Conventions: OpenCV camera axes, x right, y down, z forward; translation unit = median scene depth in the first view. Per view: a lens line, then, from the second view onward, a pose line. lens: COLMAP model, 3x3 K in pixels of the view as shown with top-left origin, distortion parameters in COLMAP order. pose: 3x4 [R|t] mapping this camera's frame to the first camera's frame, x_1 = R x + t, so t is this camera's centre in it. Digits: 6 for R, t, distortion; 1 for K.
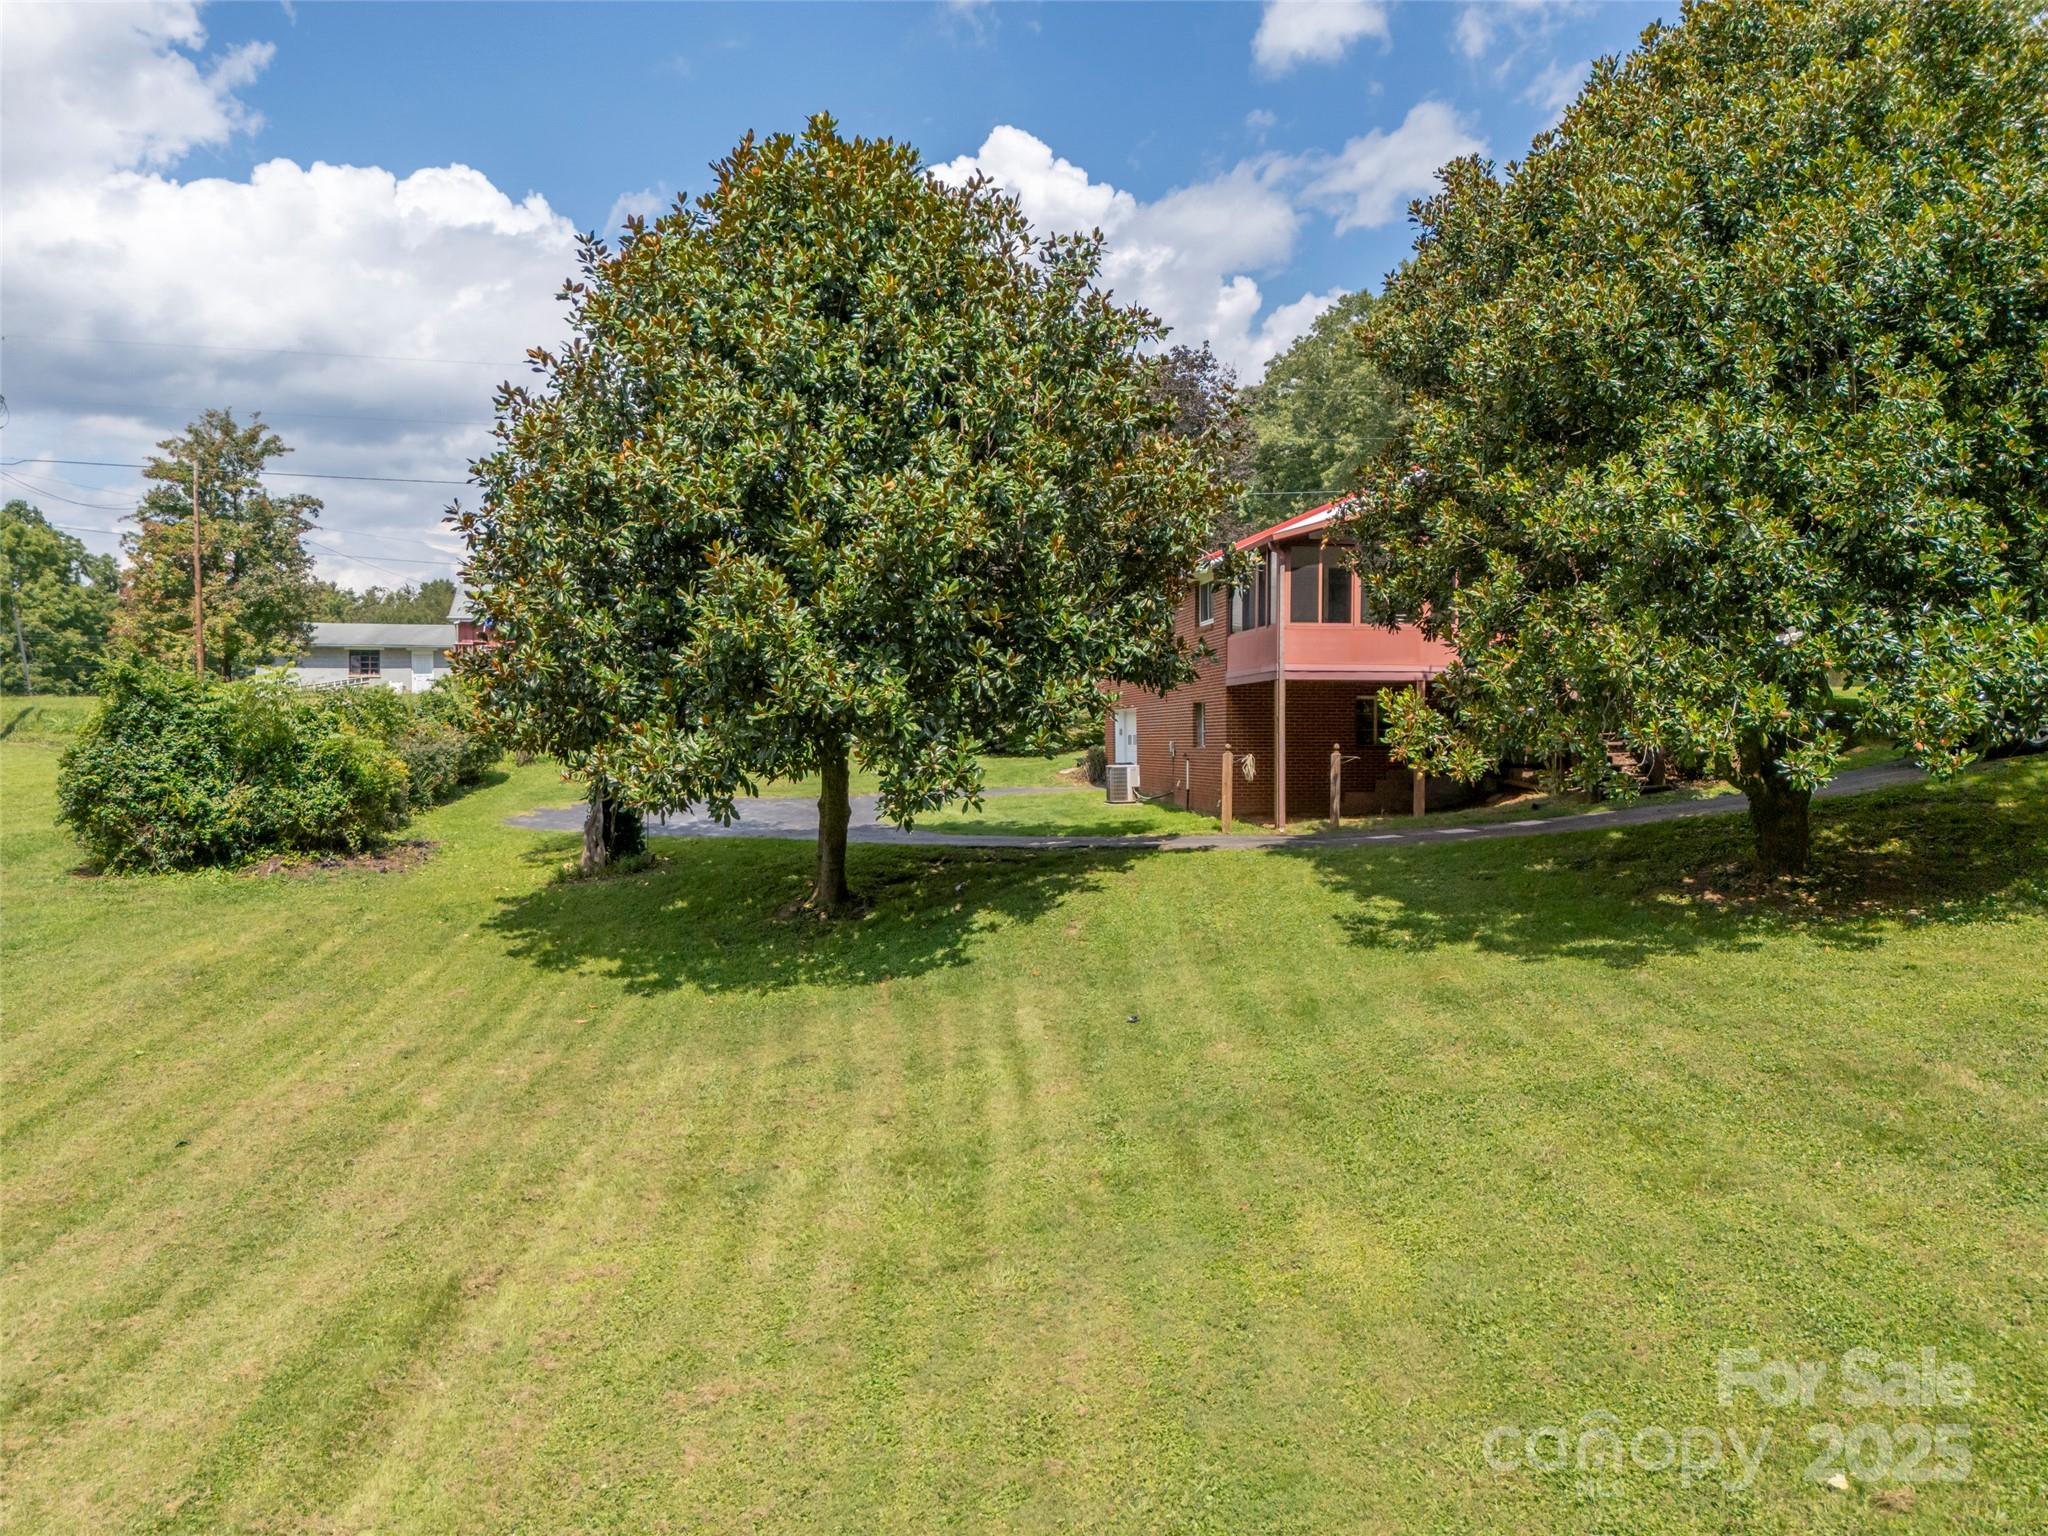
lens RADIAL K [[1399.4, 0, 1011.9], [0, 1399.4, 780.0], [0, 0, 1]] dist [0.084101, -0.052006]
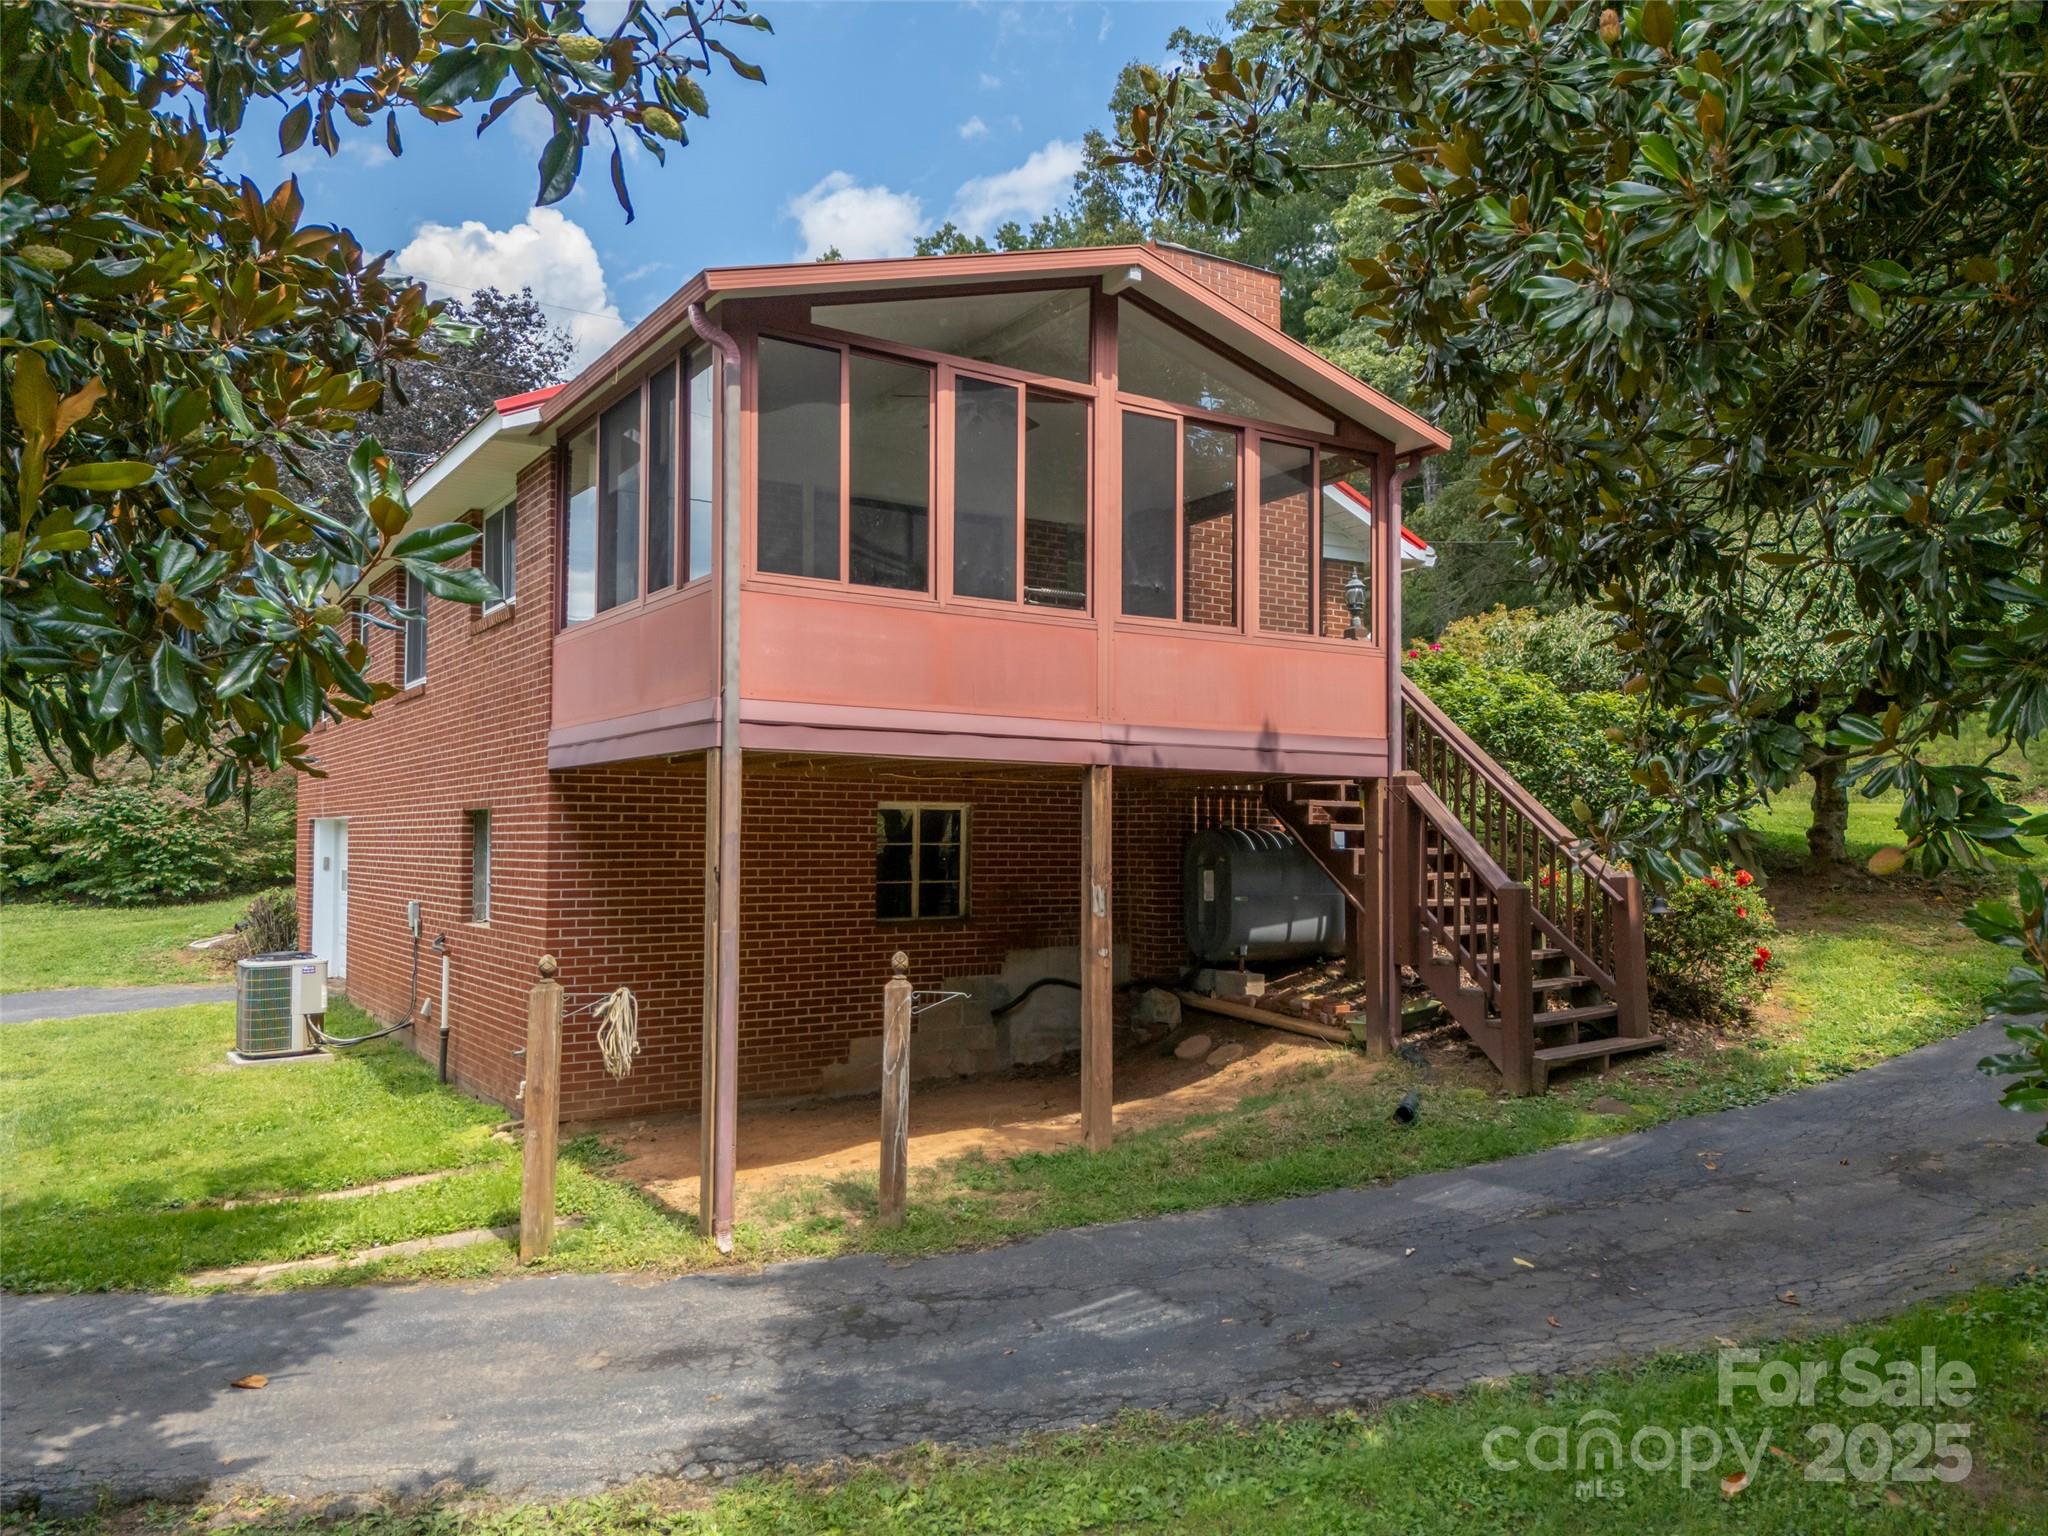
lens RADIAL K [[1399.4, 0, 1011.9], [0, 1399.4, 780.0], [0, 0, 1]] dist [0.084101, -0.052006]
pose [[0.894810, 0.025447, 0.445722, 0.107922], [0.005047, 0.997734, -0.067096, -0.042734], [-0.446419, 0.062288, 0.892653, 0.686397]]
